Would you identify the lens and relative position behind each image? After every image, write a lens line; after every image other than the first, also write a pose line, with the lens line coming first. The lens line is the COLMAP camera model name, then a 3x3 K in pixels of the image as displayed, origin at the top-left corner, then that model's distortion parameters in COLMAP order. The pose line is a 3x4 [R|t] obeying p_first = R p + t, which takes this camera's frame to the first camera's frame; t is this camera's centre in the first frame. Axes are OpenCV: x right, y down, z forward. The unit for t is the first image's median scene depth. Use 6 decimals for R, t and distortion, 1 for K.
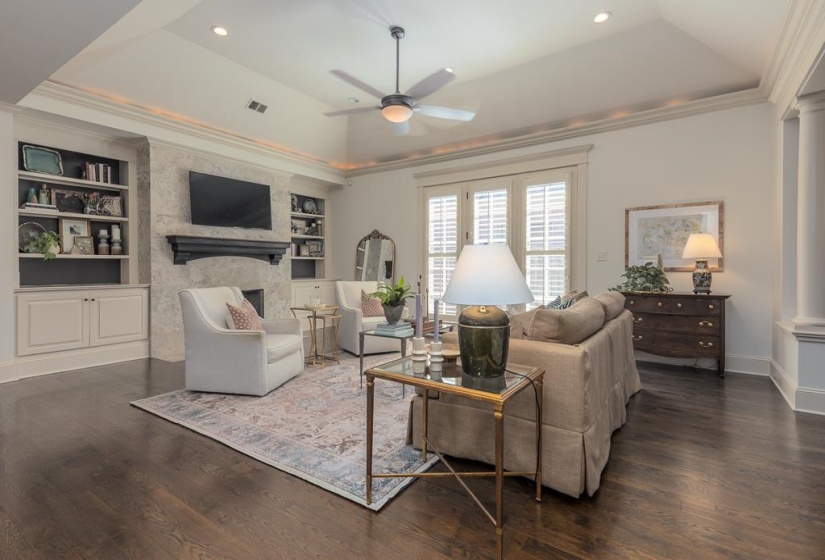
lens RADIAL K [[394.5, 0, 414.9], [0, 394.5, 277.1], [0, 0, 1]] dist [0.035571, -0.002507]
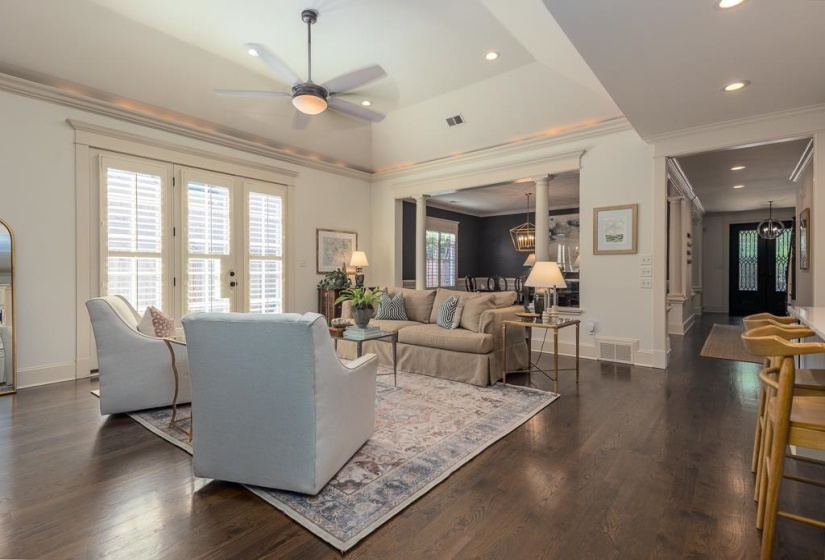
lens RADIAL K [[394.5, 0, 406.4], [0, 394.5, 275.7], [0, 0, 1]] dist [0.035571, -0.002507]
pose [[0.086369, -0.009495, 0.996218, -0.783154], [0.023672, 0.999692, 0.007476, -0.013885], [-0.995982, 0.022937, 0.086567, 0.582466]]
